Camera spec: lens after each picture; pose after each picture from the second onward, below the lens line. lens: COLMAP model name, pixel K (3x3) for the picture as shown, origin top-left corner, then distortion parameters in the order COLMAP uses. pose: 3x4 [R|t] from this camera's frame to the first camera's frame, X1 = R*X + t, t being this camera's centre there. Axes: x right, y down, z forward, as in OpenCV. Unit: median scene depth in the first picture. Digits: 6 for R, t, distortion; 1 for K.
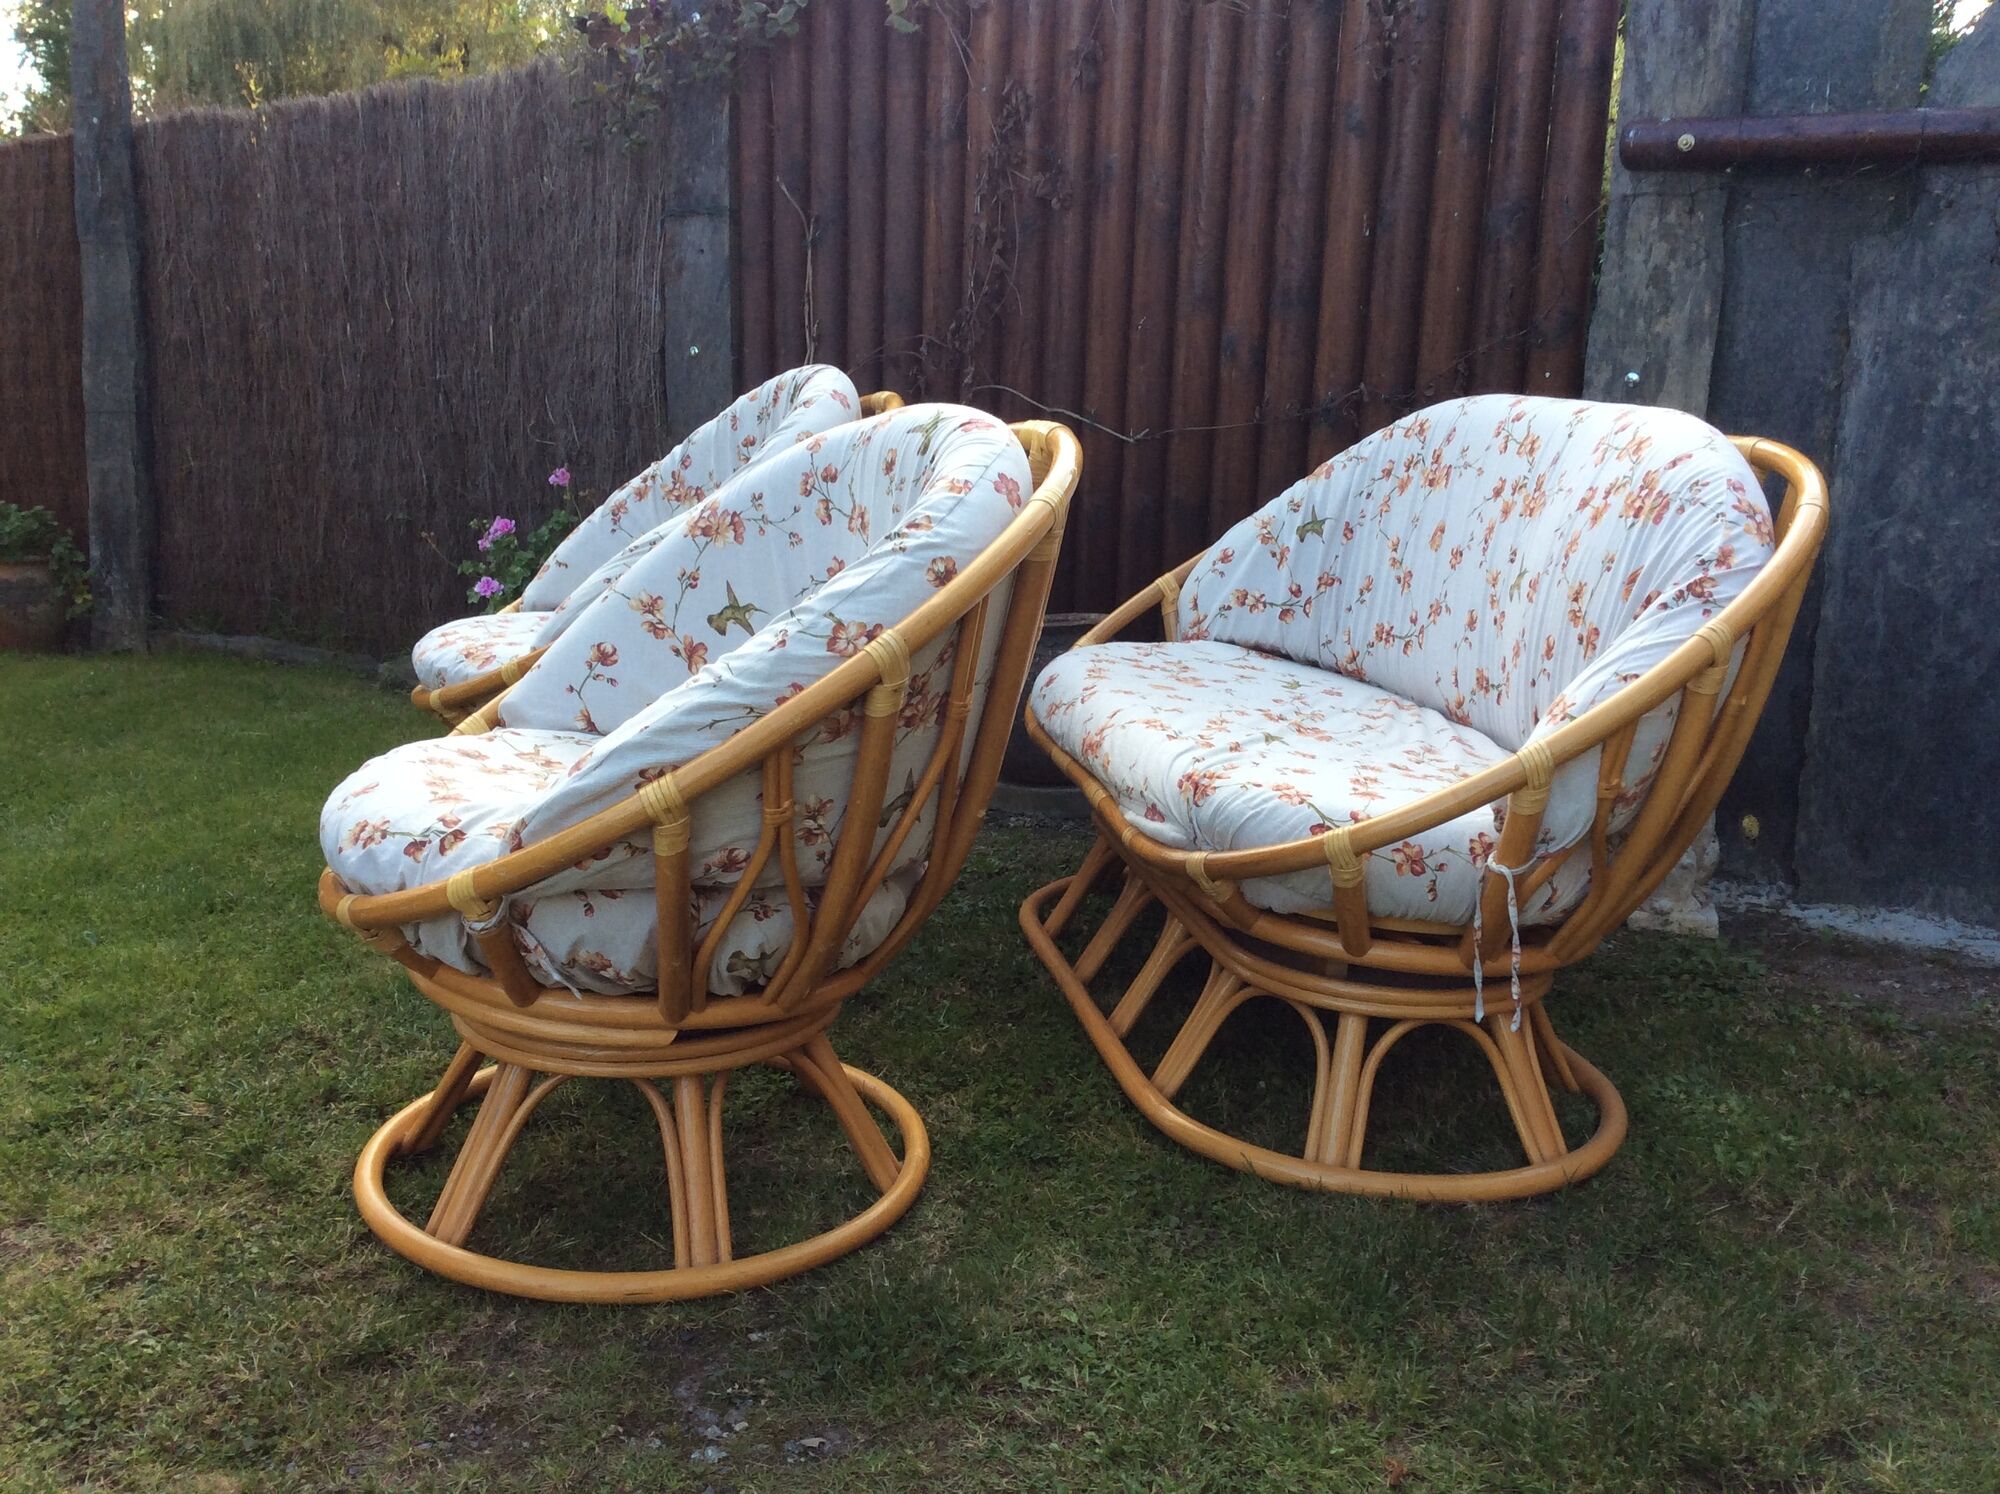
lens RADIAL K [[1823.0, 0, 1034.7], [0, 1823.0, 768.2], [0, 0, 1]] dist [0.009610, 0.000000]
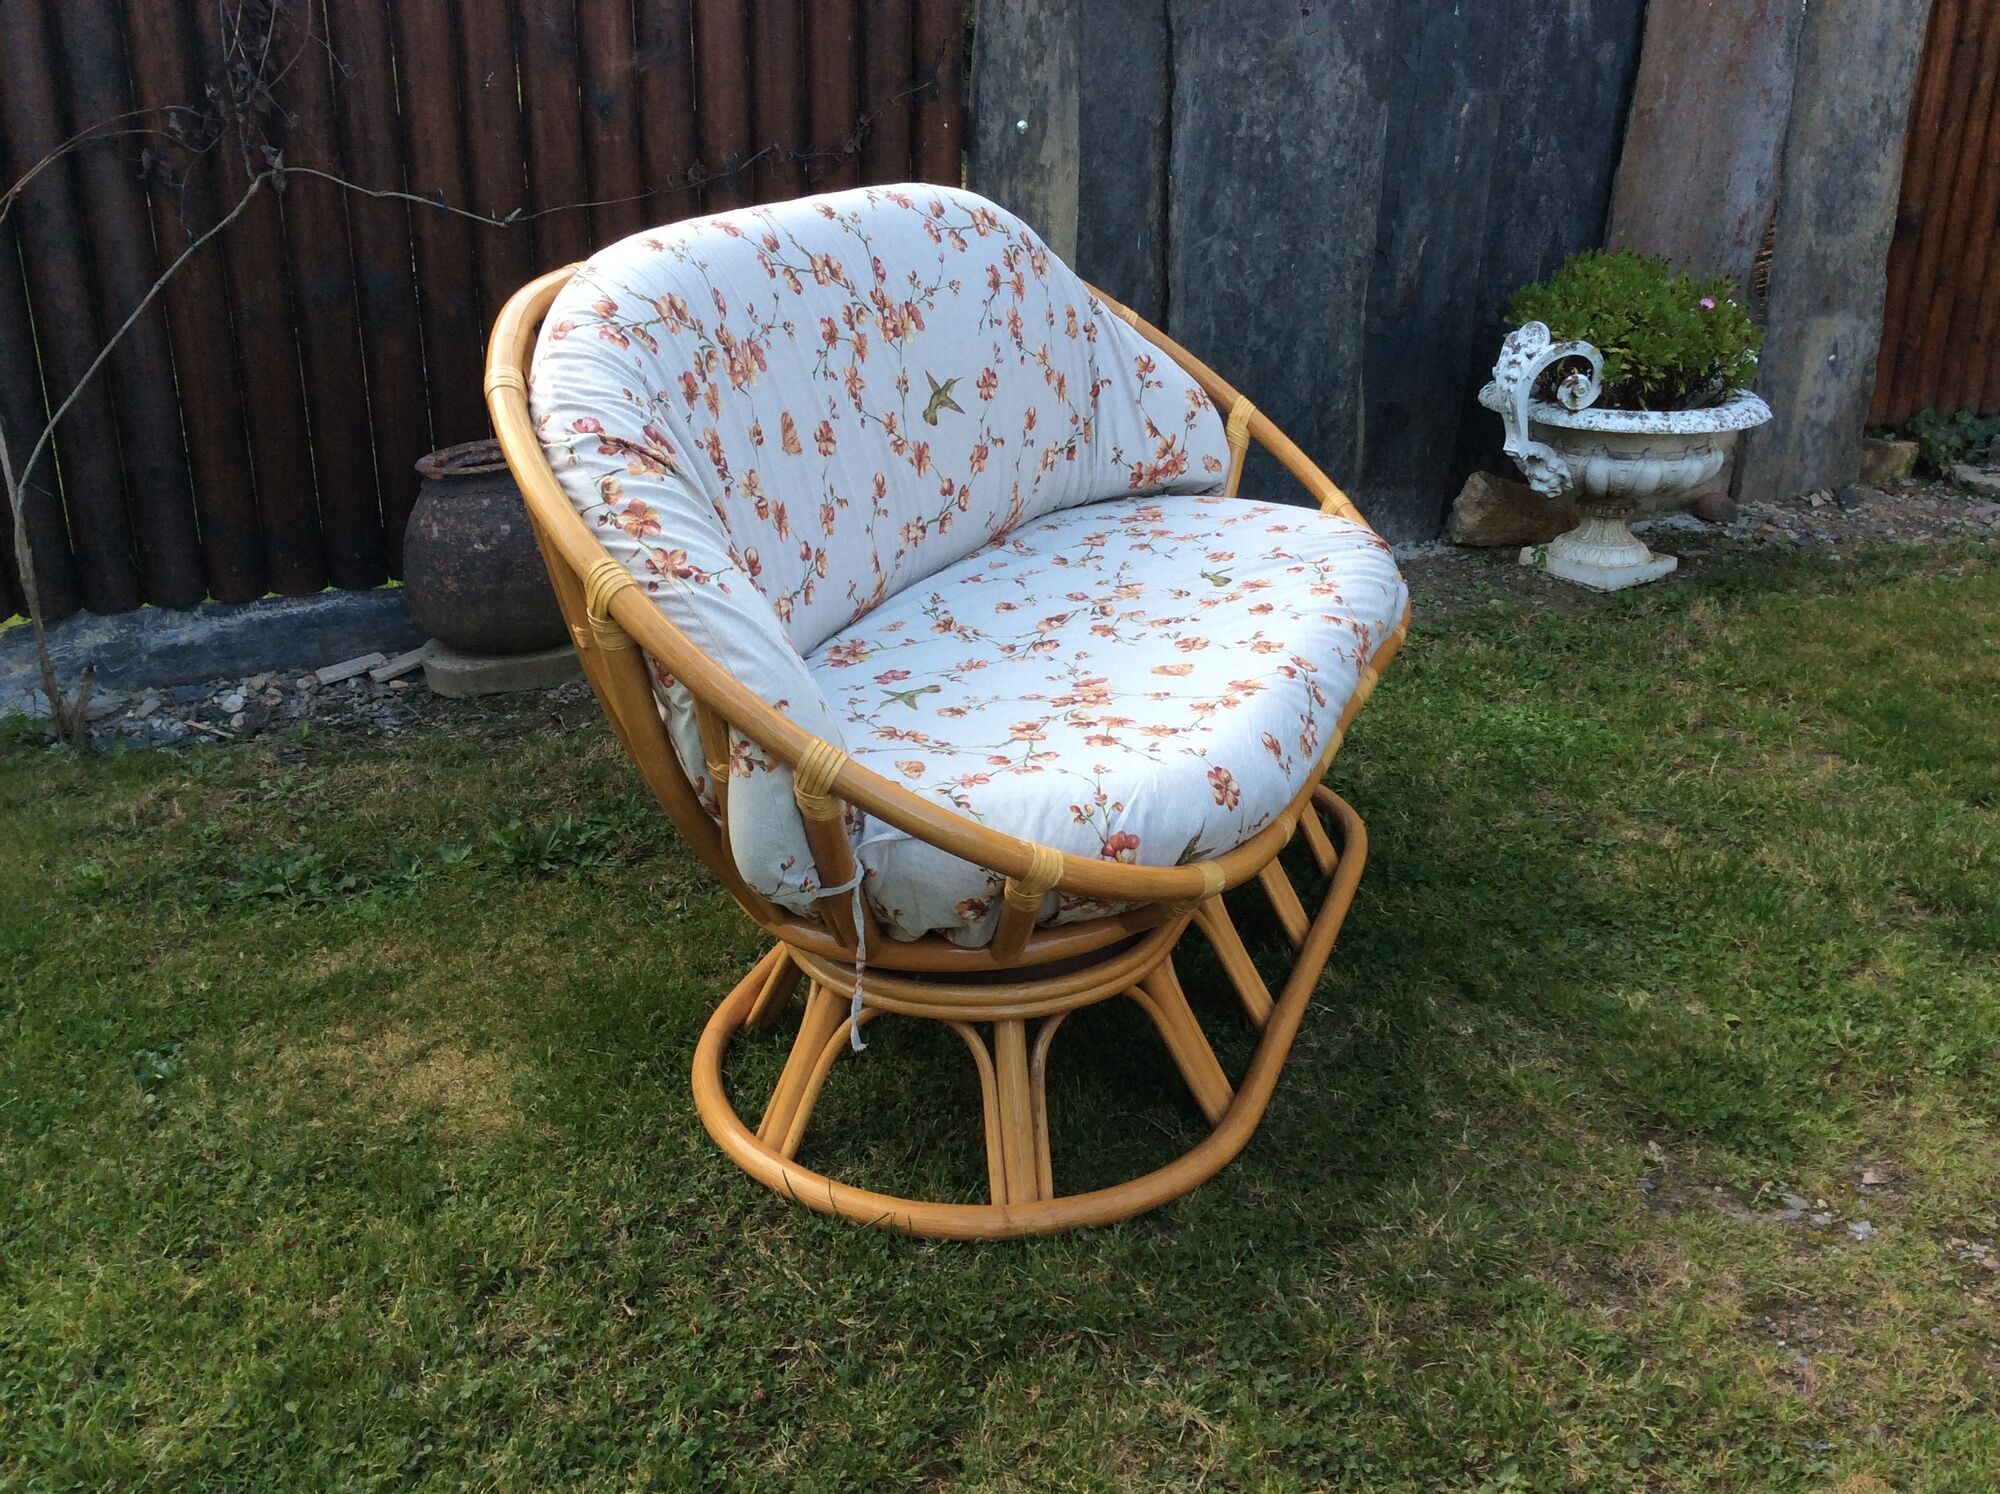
lens RADIAL K [[1823.0, 0, 975.5], [0, 1823.0, 765.2], [0, 0, 1]] dist [0.009610, 0.000000]
pose [[0.596955, -0.318377, 0.736398, -0.626243], [0.189778, 0.947875, 0.255965, -0.144975], [-0.779506, -0.013047, 0.626259, 0.368497]]
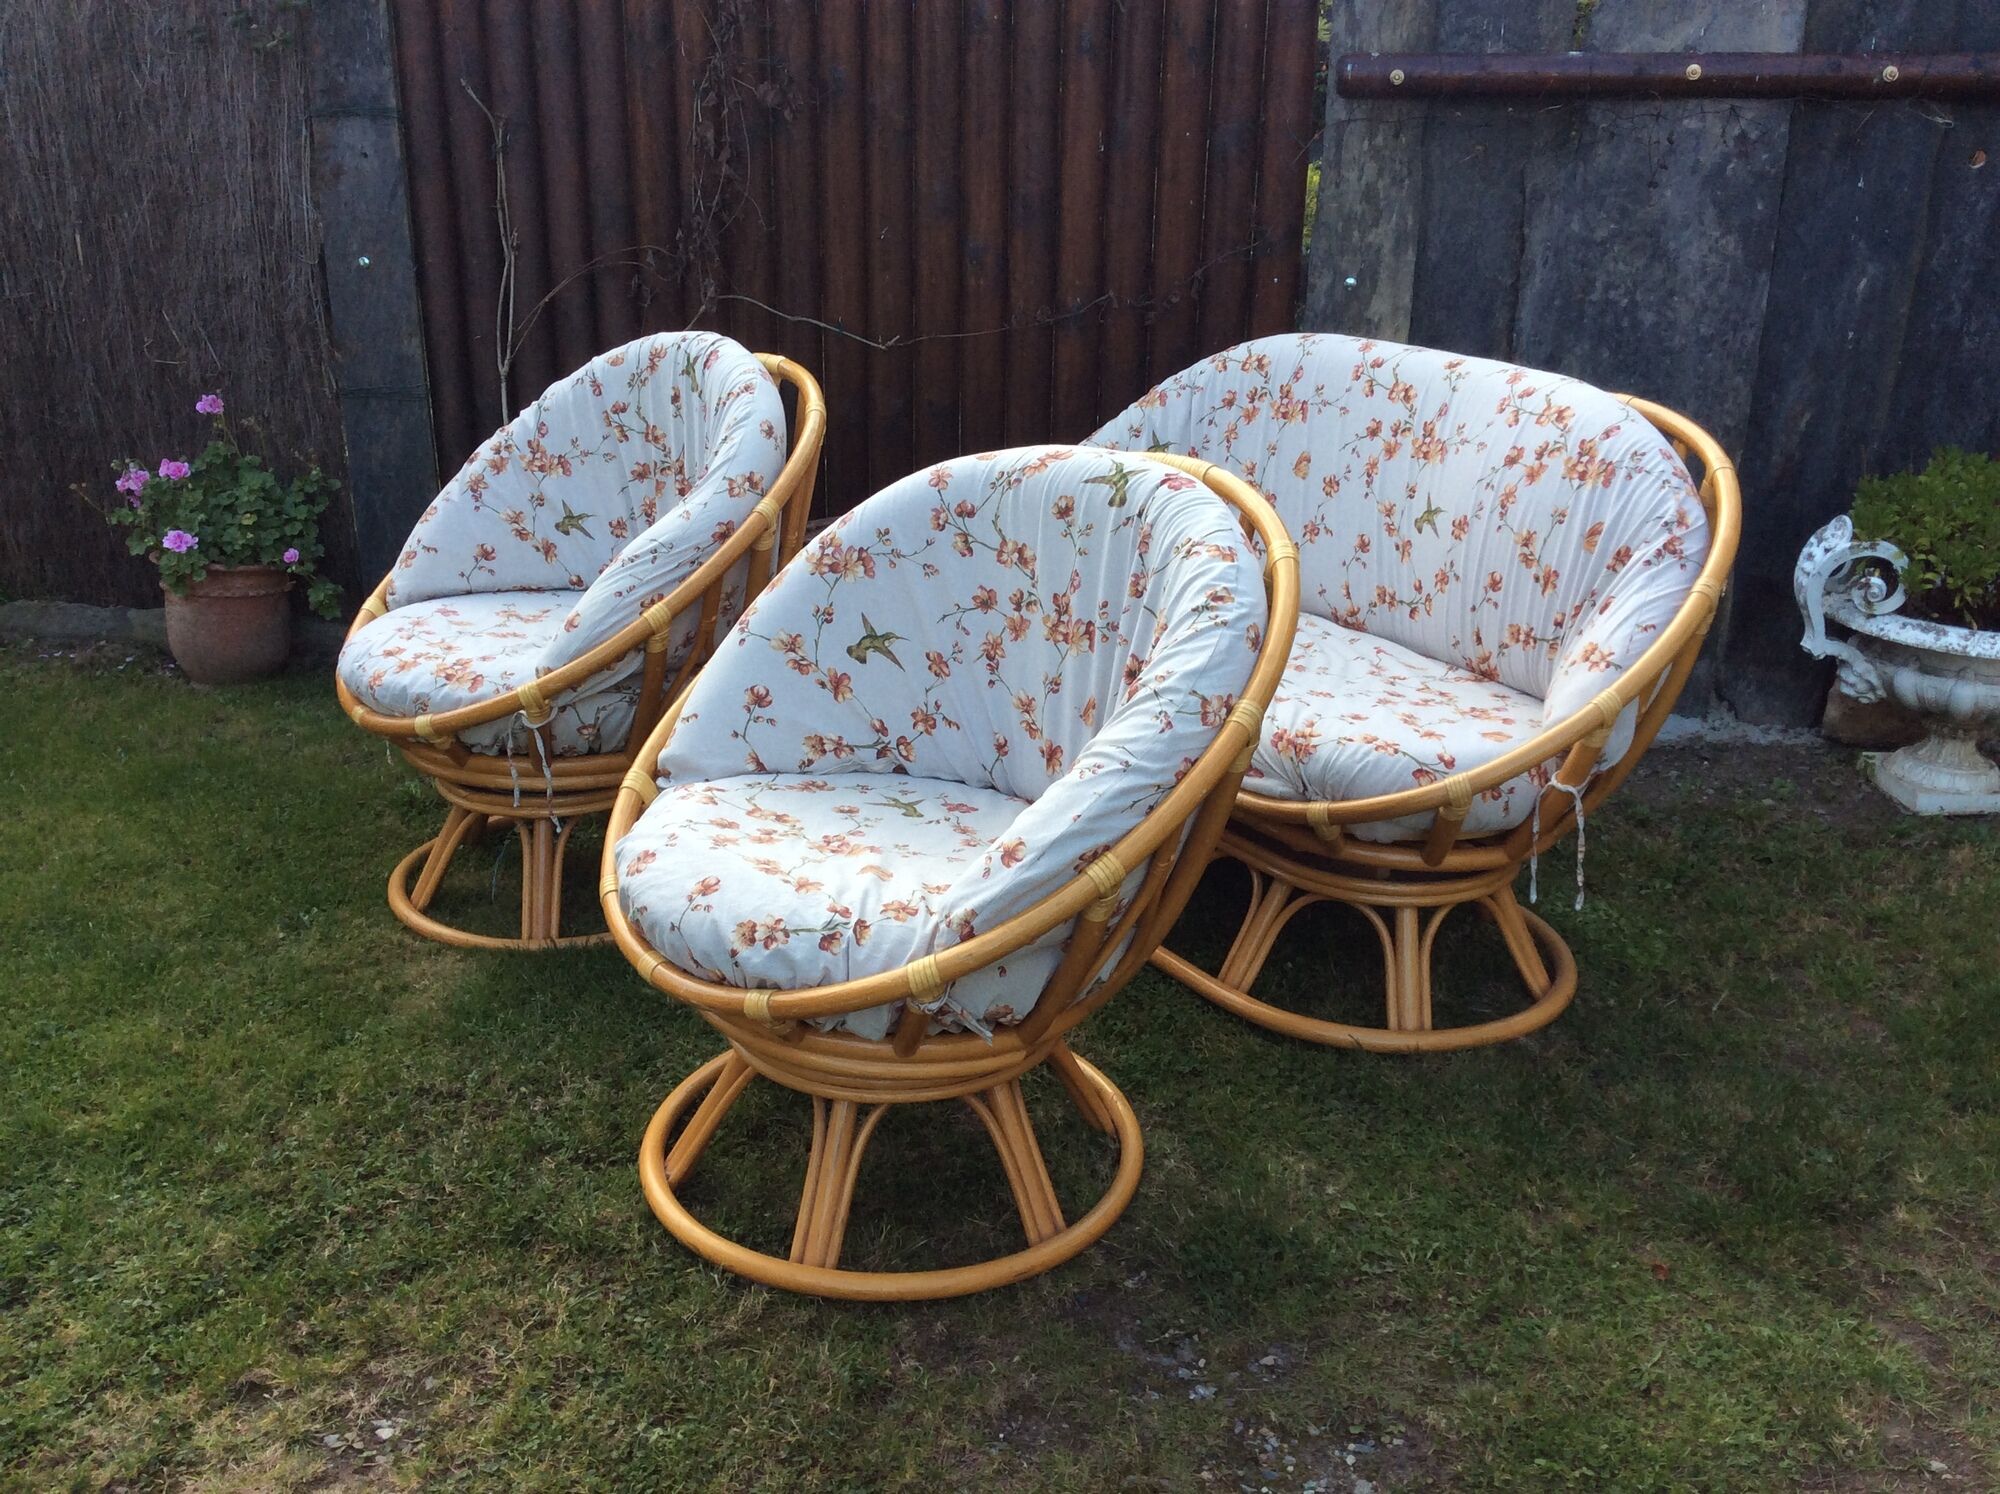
lens RADIAL K [[1823.0, 0, 993.2], [0, 1823.0, 743.1], [0, 0, 1]] dist [0.009610, 0.000000]
pose [[0.928277, -0.146770, 0.341703, -0.337574], [0.101315, 0.983879, 0.147367, -0.126176], [-0.357823, -0.102178, 0.928182, -0.020989]]
